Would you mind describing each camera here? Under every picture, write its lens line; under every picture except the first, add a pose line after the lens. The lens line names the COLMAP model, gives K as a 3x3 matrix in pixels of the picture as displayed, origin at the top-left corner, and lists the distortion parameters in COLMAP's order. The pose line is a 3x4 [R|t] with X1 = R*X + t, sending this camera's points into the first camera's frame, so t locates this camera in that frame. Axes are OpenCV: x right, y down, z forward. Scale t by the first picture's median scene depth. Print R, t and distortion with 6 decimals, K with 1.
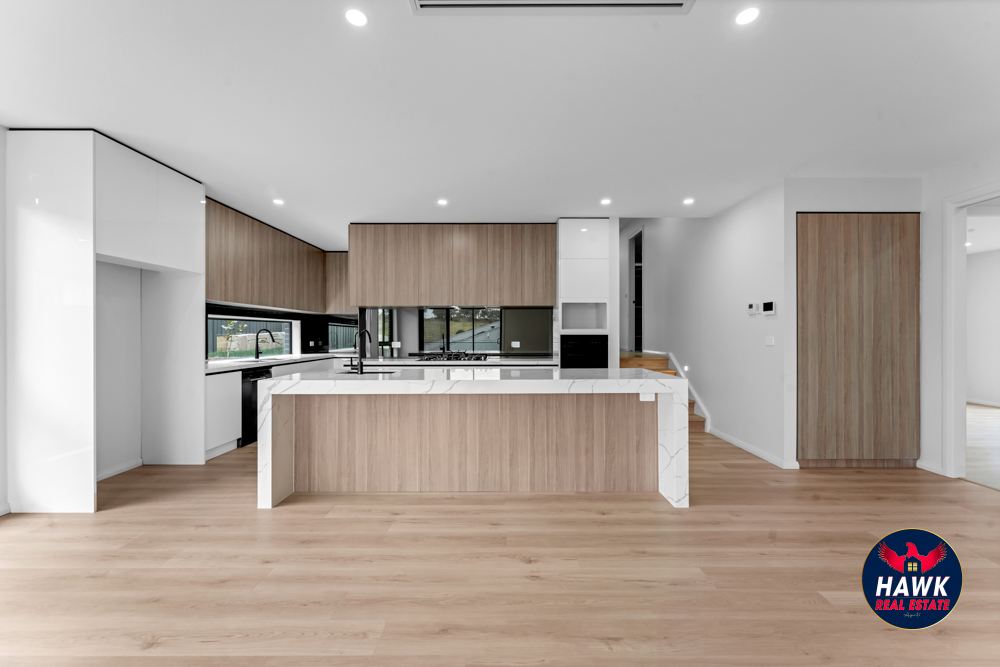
lens RADIAL K [[397.8, 0, 501.1], [0, 397.8, 336.0], [0, 0, 1]] dist [-0.000815, 0.000004]
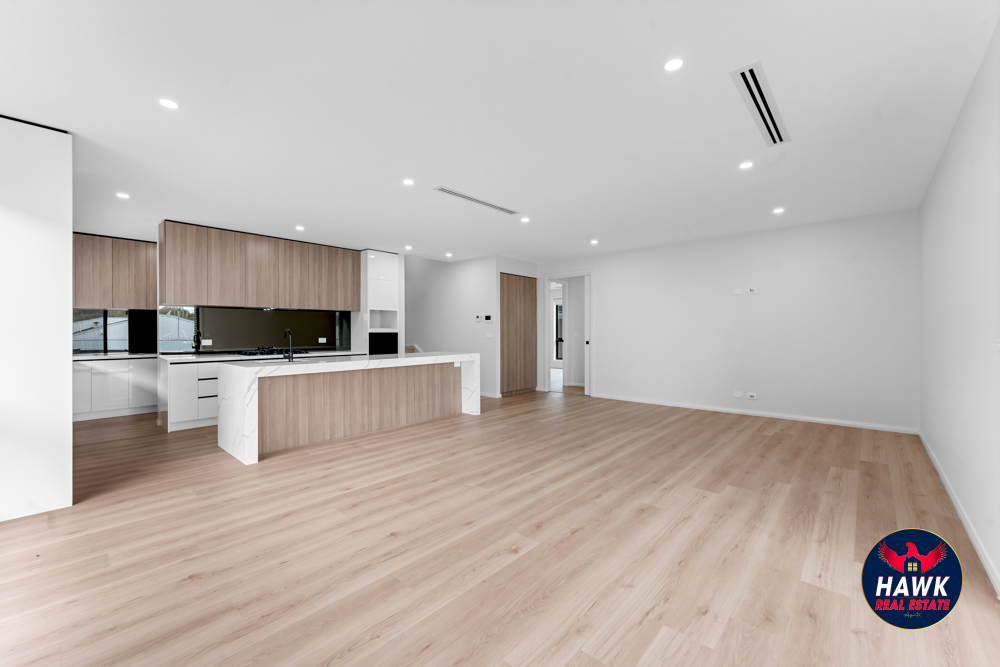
lens RADIAL K [[376.2, 0, 495.3], [0, 376.2, 329.8], [0, 0, 1]] dist [-0.002436, -0.000164]
pose [[0.692159, 0.003255, 0.721737, -0.820390], [0.003772, 0.999960, -0.008127, 0.000335], [-0.721735, 0.008347, 0.692119, -0.396311]]
